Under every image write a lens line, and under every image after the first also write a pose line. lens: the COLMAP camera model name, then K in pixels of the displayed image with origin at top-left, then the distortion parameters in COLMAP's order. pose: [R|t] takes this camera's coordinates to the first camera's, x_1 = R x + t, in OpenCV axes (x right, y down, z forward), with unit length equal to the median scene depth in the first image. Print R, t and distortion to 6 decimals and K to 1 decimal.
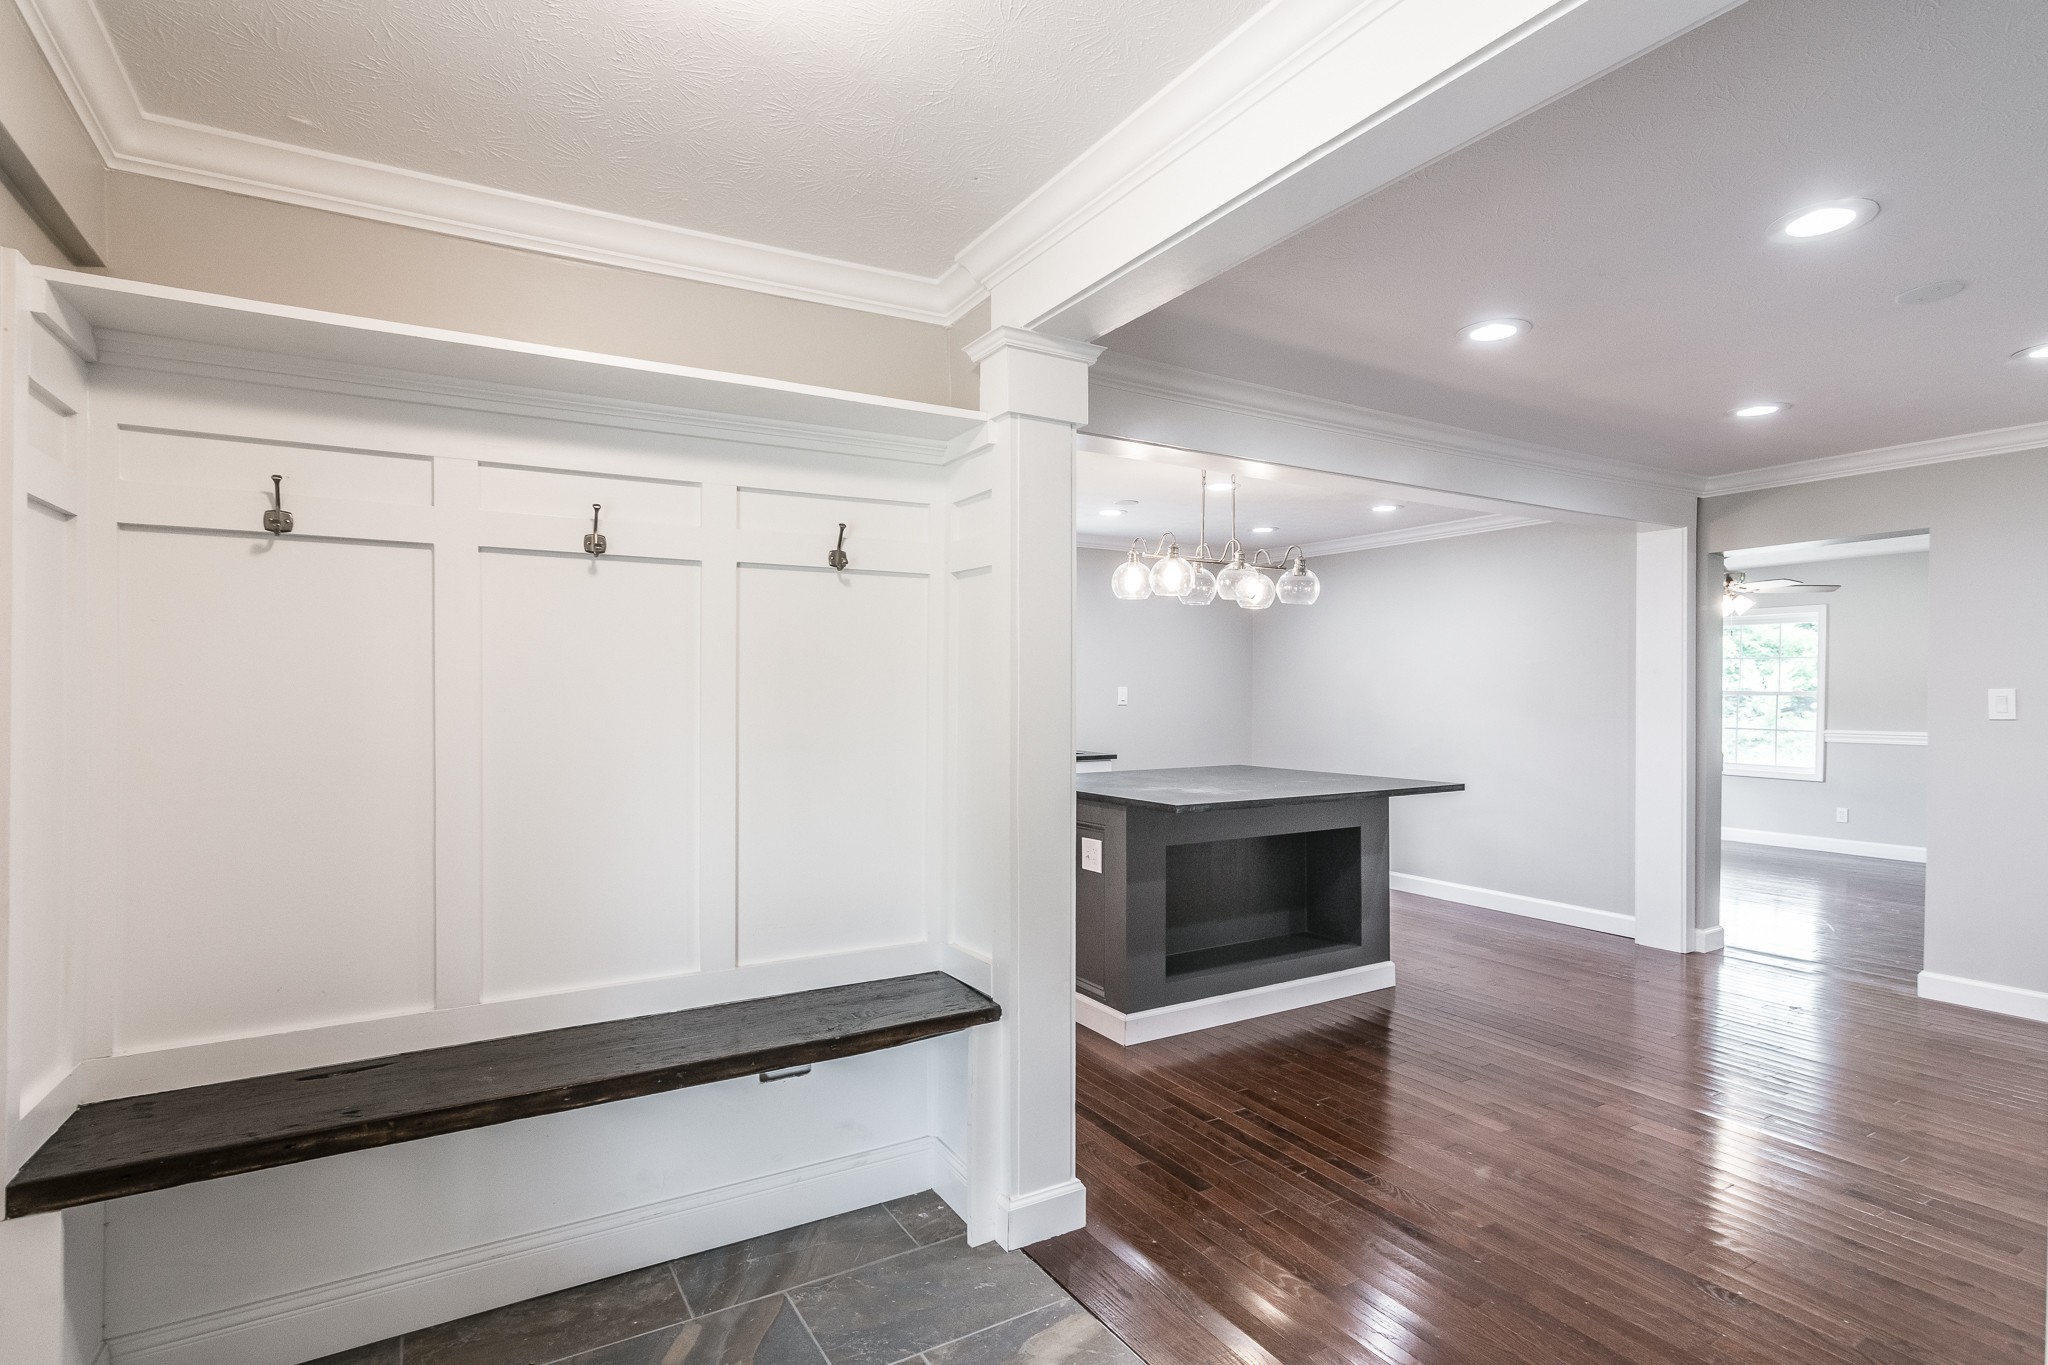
lens RADIAL K [[1006.0, 0, 1013.5], [0, 1006.0, 686.3], [0, 0, 1]] dist [-0.005197, -0.000900]
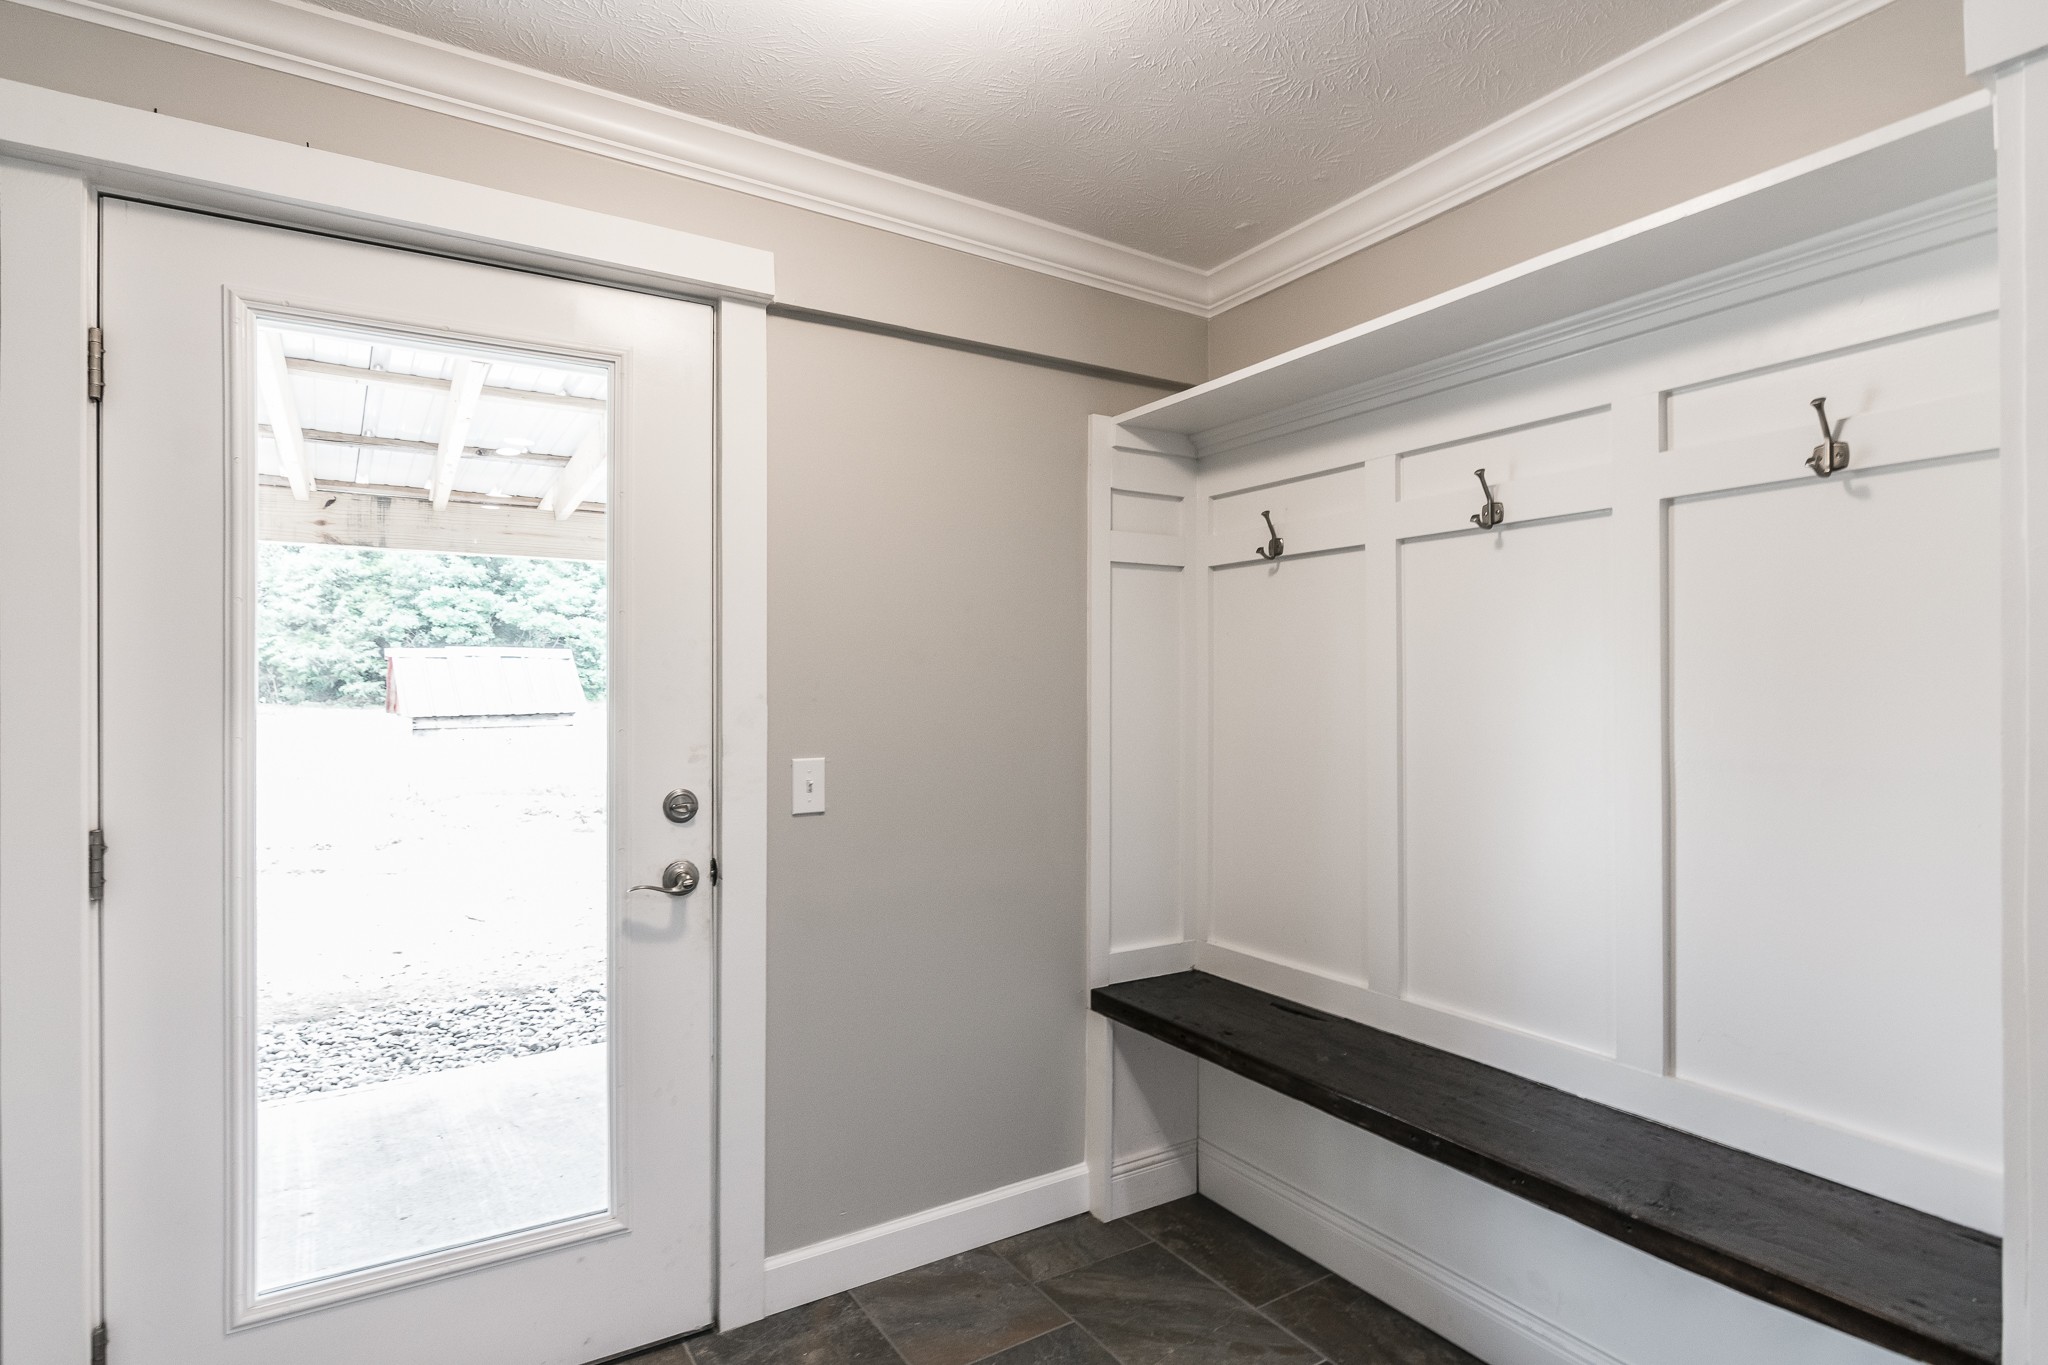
lens RADIAL K [[1006.0, 0, 1003.1], [0, 1006.0, 678.3], [0, 0, 1]] dist [-0.005197, -0.000900]
pose [[0.046430, -0.009357, -0.998878, 0.466794], [0.006819, 0.999936, -0.009050, 0.005143], [0.998898, -0.006391, 0.046491, 0.582804]]
